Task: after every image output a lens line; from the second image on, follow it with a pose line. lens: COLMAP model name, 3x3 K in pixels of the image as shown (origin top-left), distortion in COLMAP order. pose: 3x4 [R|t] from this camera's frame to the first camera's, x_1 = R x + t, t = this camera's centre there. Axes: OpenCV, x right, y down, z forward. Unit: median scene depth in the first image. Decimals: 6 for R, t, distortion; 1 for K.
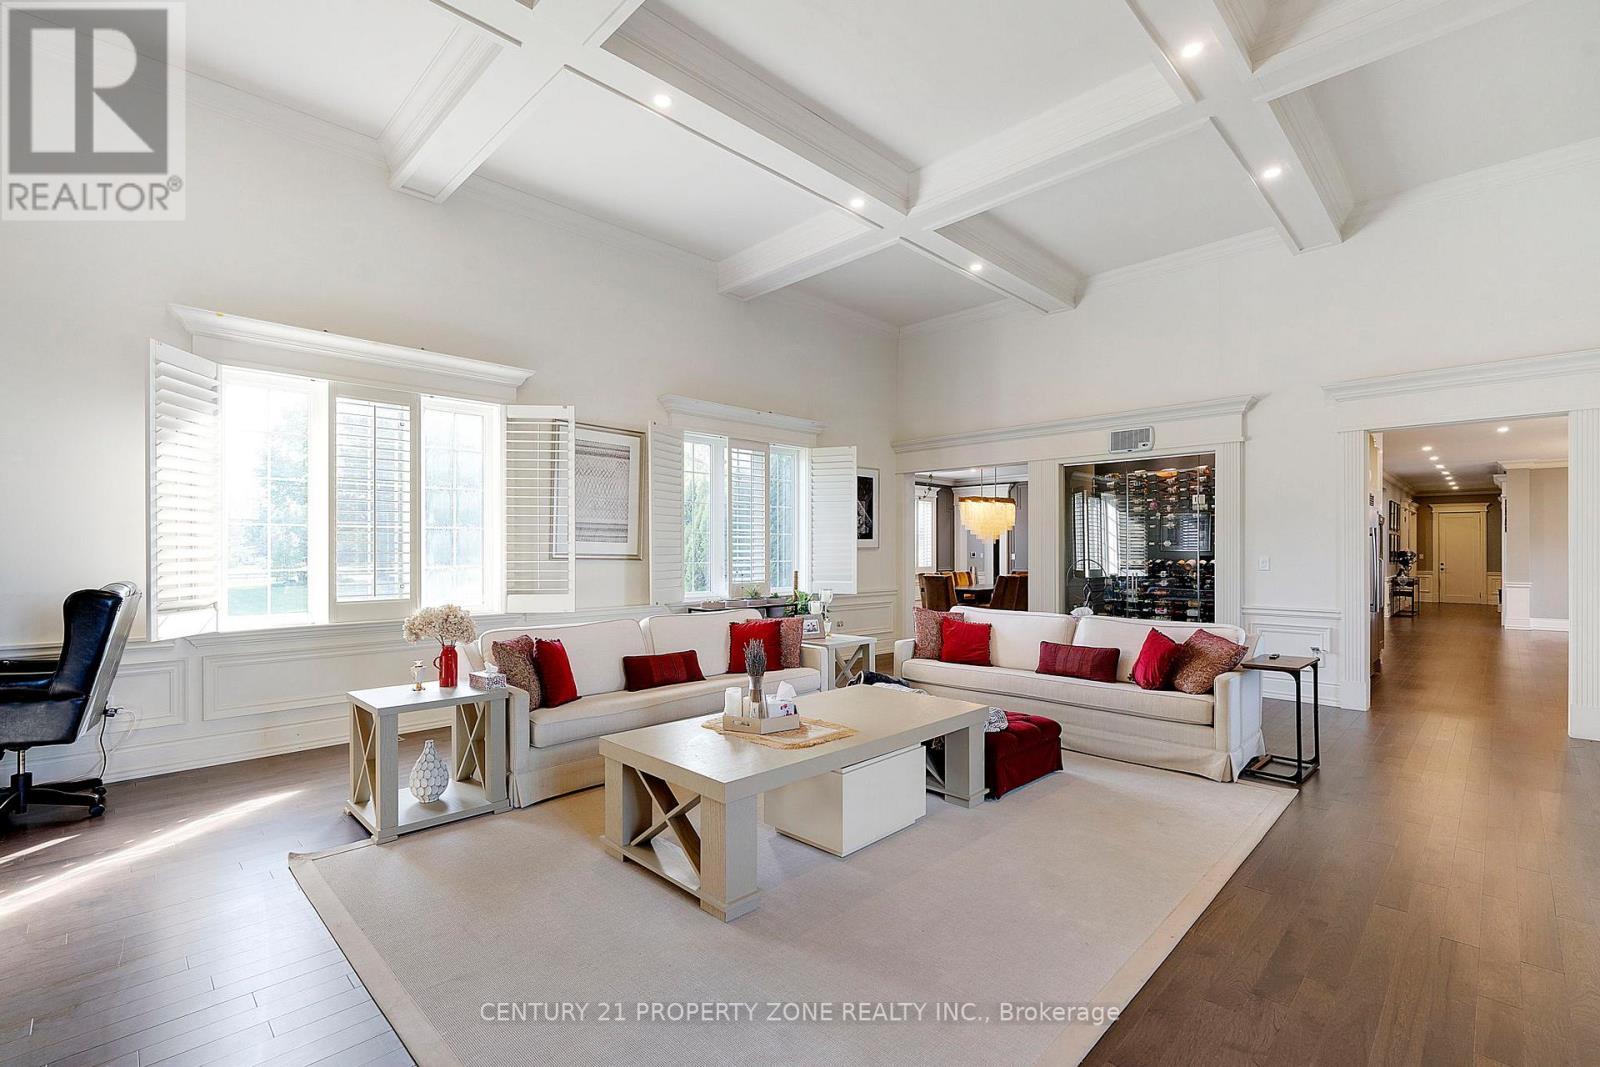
lens RADIAL K [[700.4, 0, 800.9], [0, 700.4, 542.3], [0, 0, 1]] dist [0.004177, -0.000042]
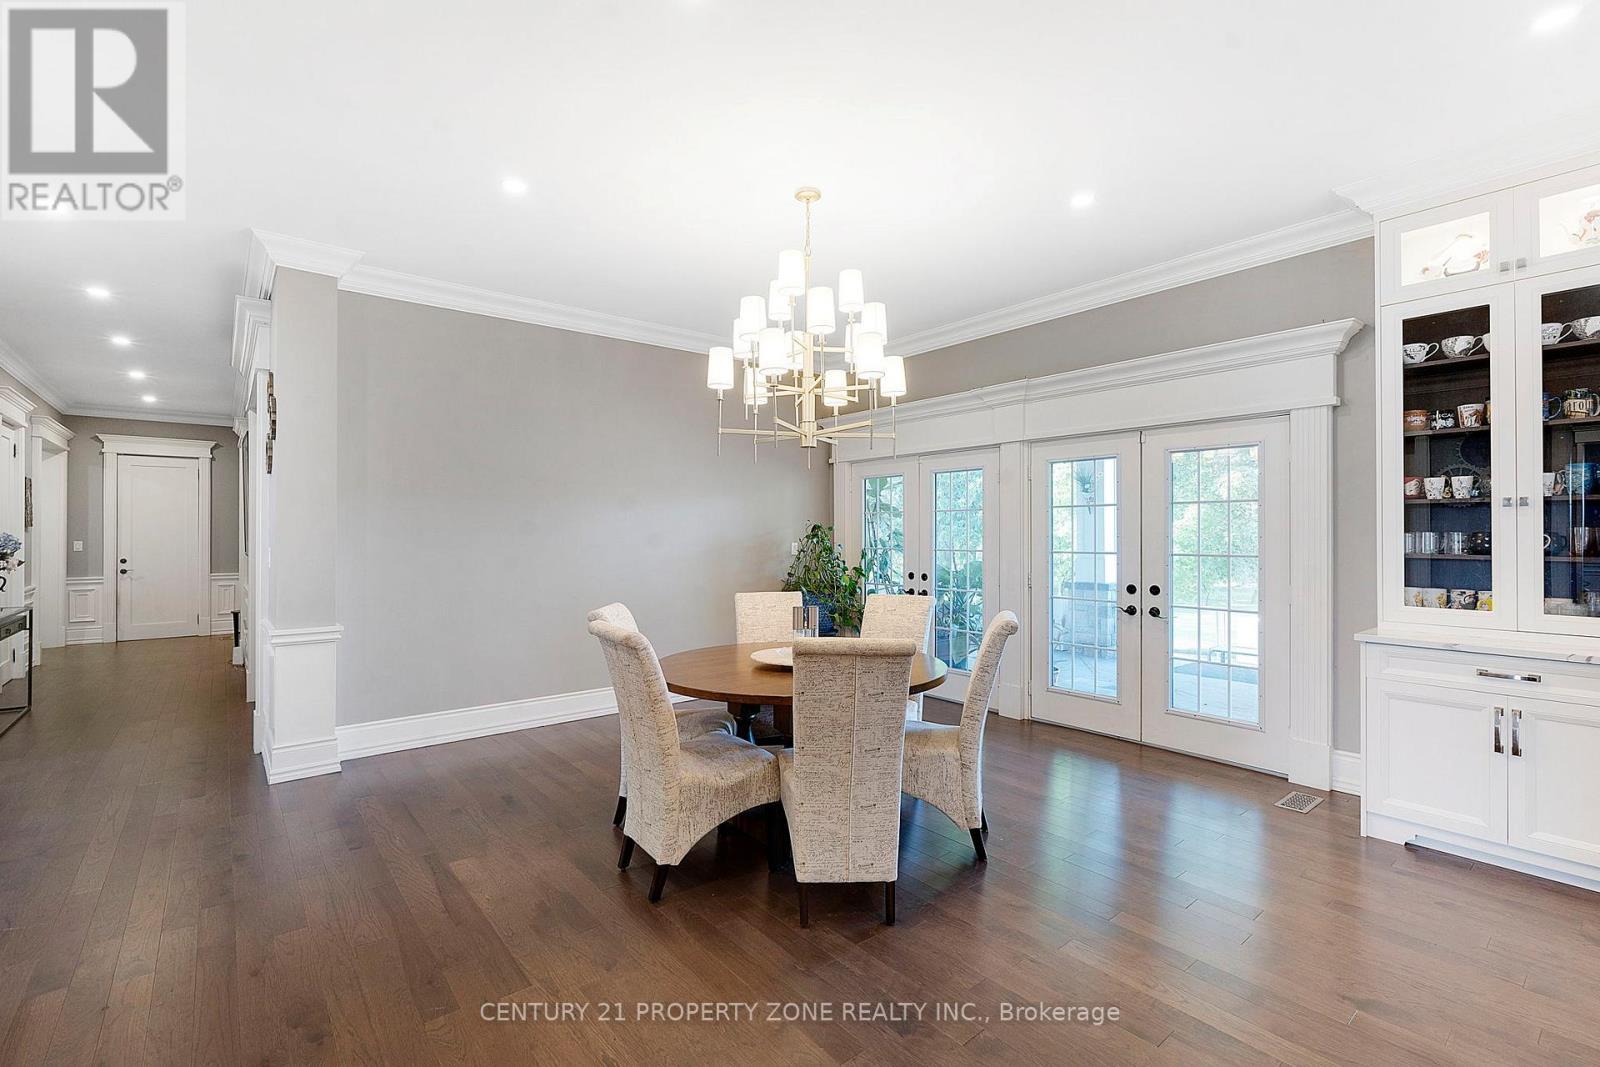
lens RADIAL K [[700.4, 0, 800.1], [0, 700.4, 533.2], [0, 0, 1]] dist [0.004177, -0.000042]
pose [[0.096893, 0.001112, 0.995294, 0.499277], [-0.008116, 0.999967, -0.000327, 0.008298], [-0.995262, -0.008046, 0.096899, 0.515106]]
